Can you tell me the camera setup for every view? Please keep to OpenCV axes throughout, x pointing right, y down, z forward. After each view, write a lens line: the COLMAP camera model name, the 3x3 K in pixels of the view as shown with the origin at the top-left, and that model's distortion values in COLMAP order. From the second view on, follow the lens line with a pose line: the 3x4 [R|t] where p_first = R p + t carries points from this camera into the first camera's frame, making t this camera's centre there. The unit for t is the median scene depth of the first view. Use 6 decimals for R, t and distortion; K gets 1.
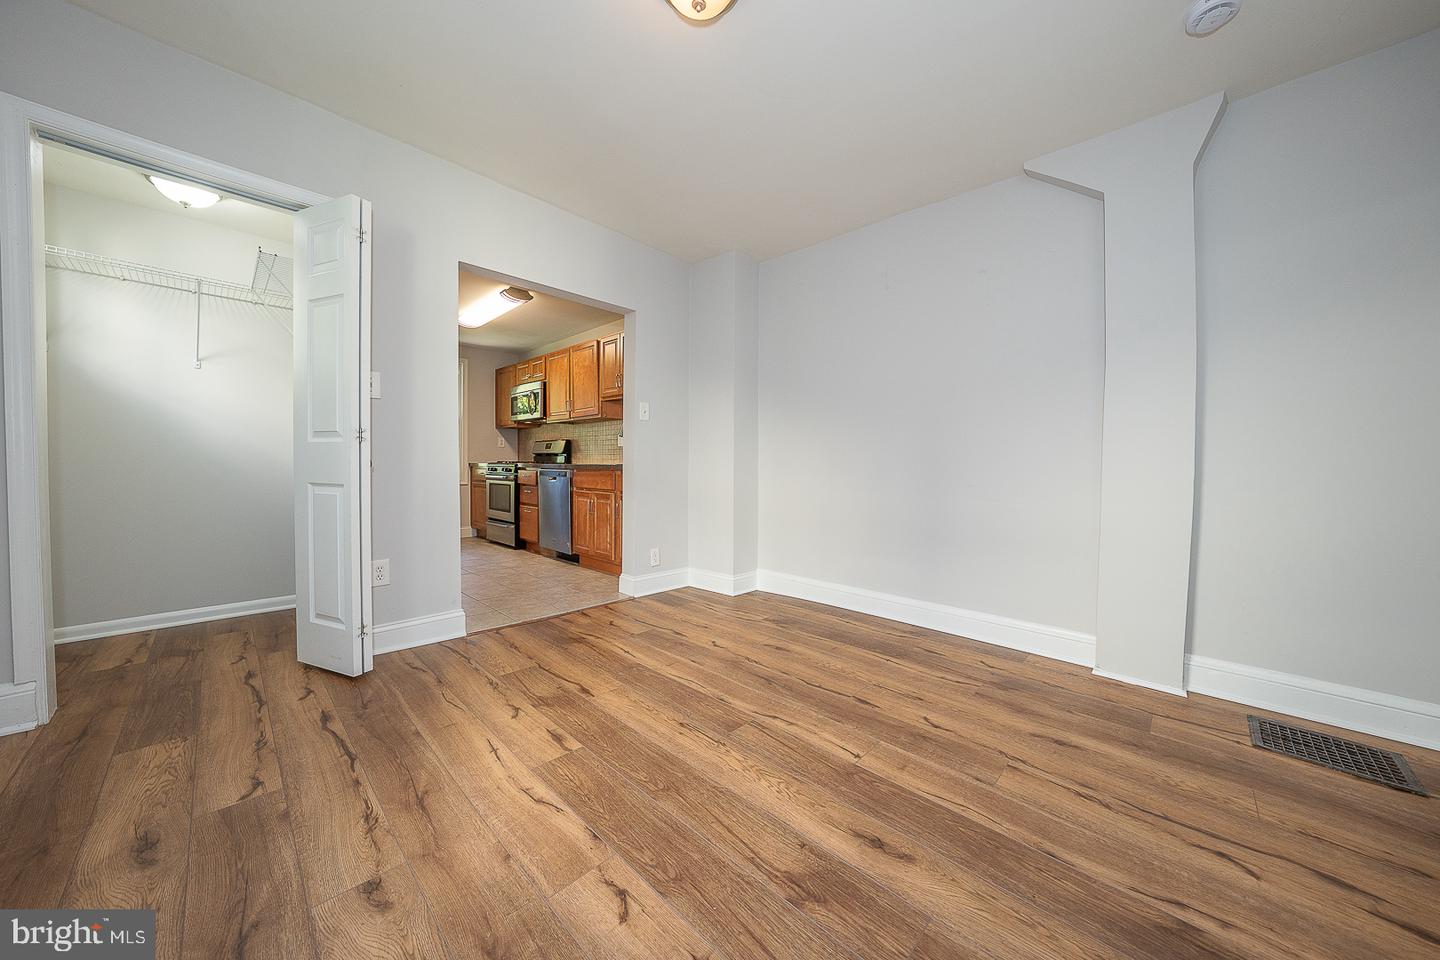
lens RADIAL K [[497.2, 0, 721.9], [0, 497.2, 475.4], [0, 0, 1]] dist [-0.018140, 0.001927]
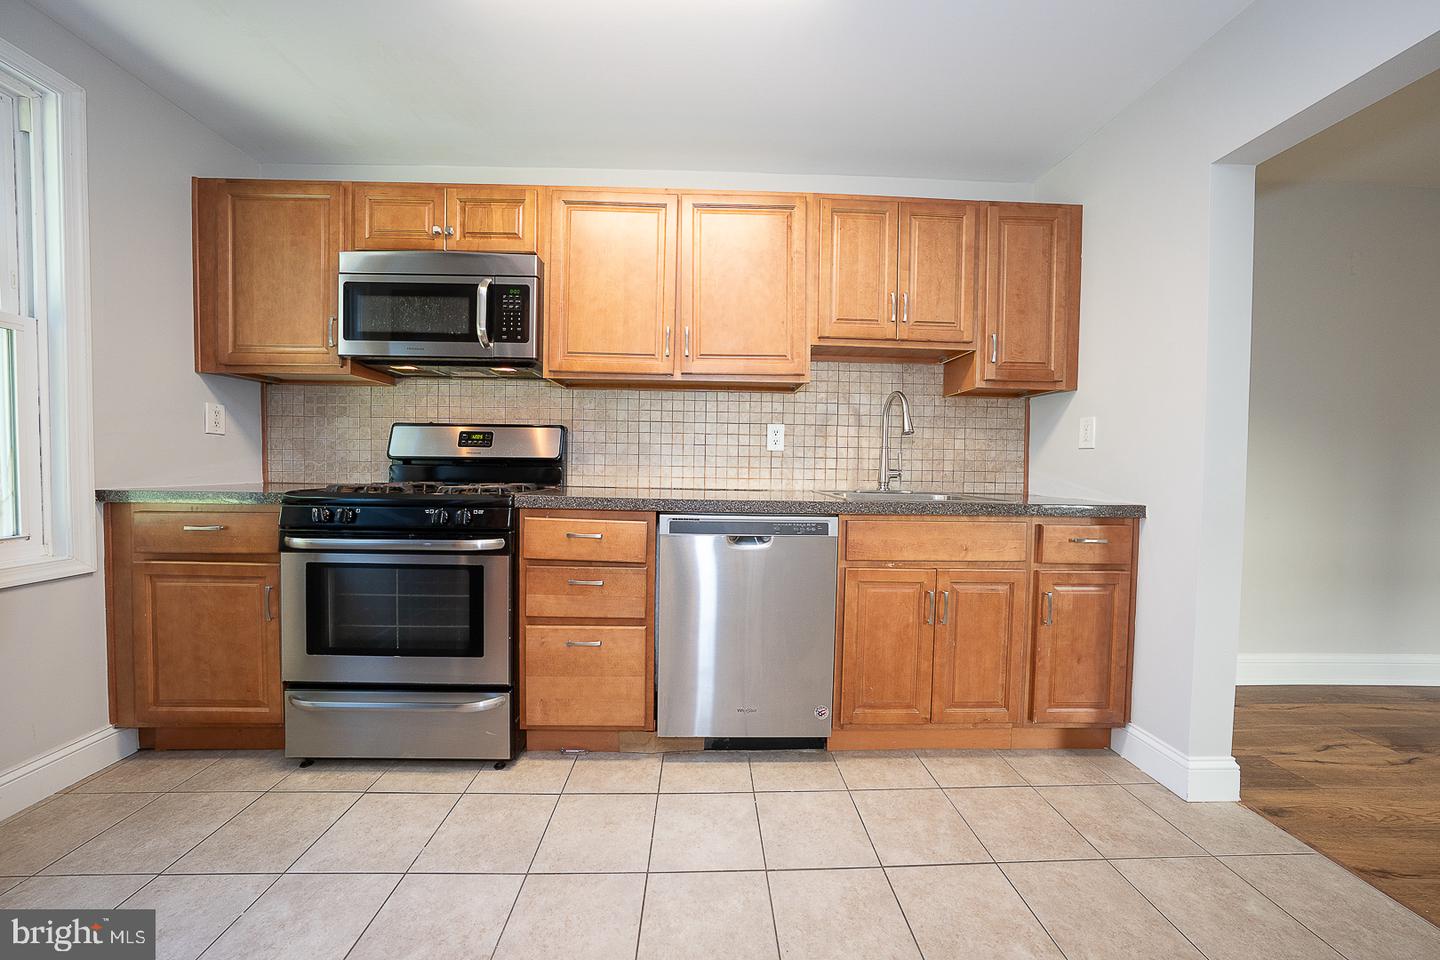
lens RADIAL K [[497.2, 0, 717.6], [0, 497.2, 475.0], [0, 0, 1]] dist [-0.018140, 0.001927]
pose [[0.700538, -0.018397, 0.713378, -0.547027], [0.005786, 0.999781, 0.020101, -0.043613], [-0.713592, -0.009954, 0.700491, 0.687356]]
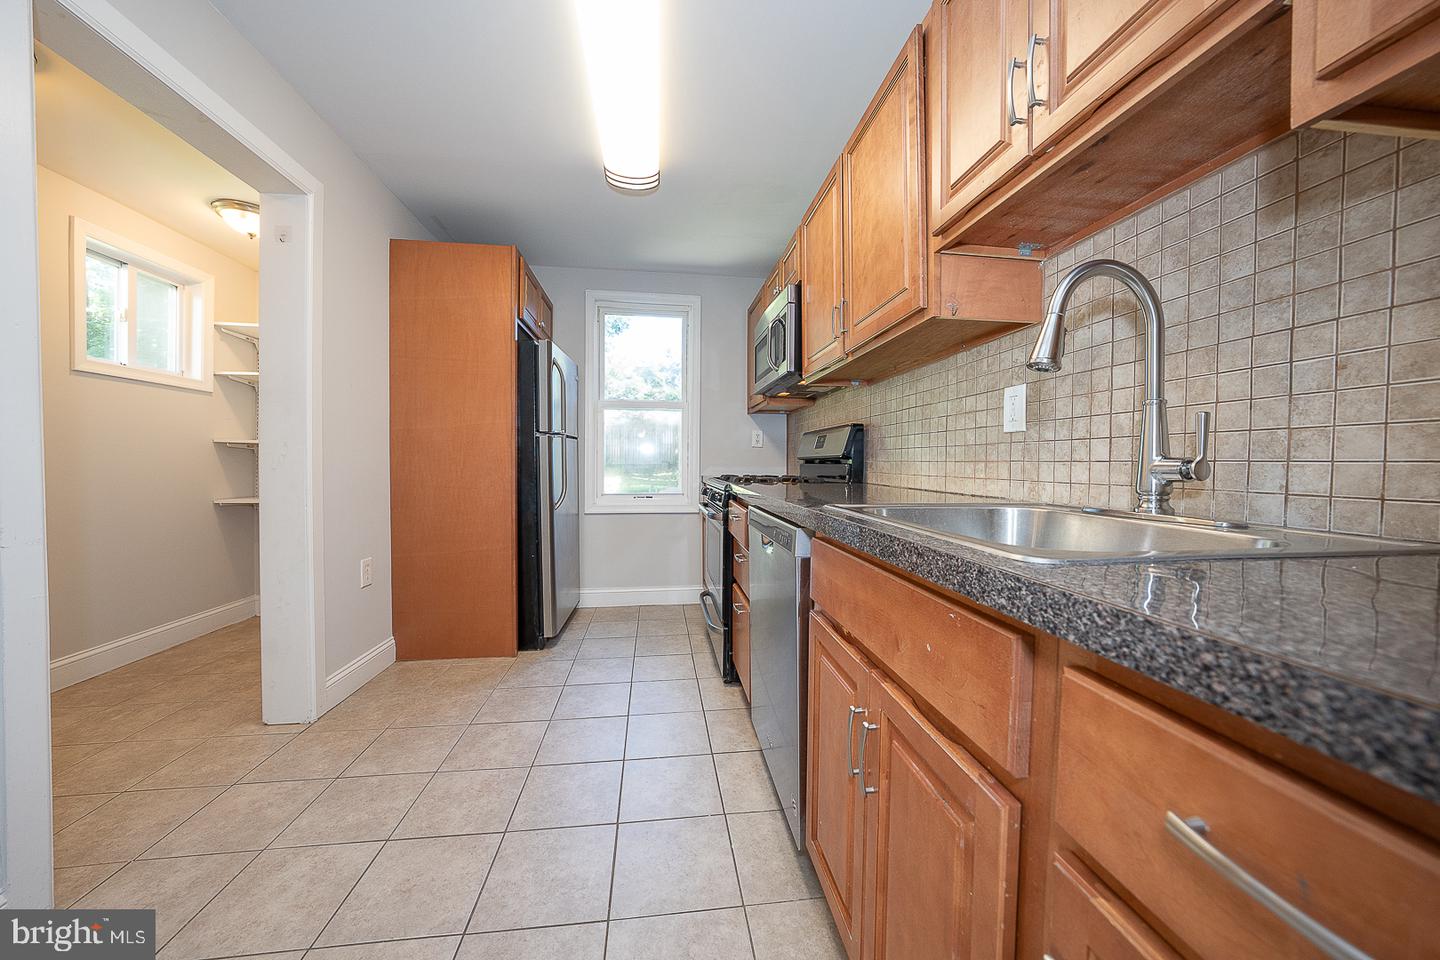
lens RADIAL K [[497.2, 0, 728.9], [0, 497.2, 480.9], [0, 0, 1]] dist [-0.018140, 0.001927]
pose [[0.784976, 0.020101, -0.619200, -0.154121], [-0.016348, 0.999798, 0.011732, -0.031128], [0.619310, 0.000914, 0.785146, 0.668056]]
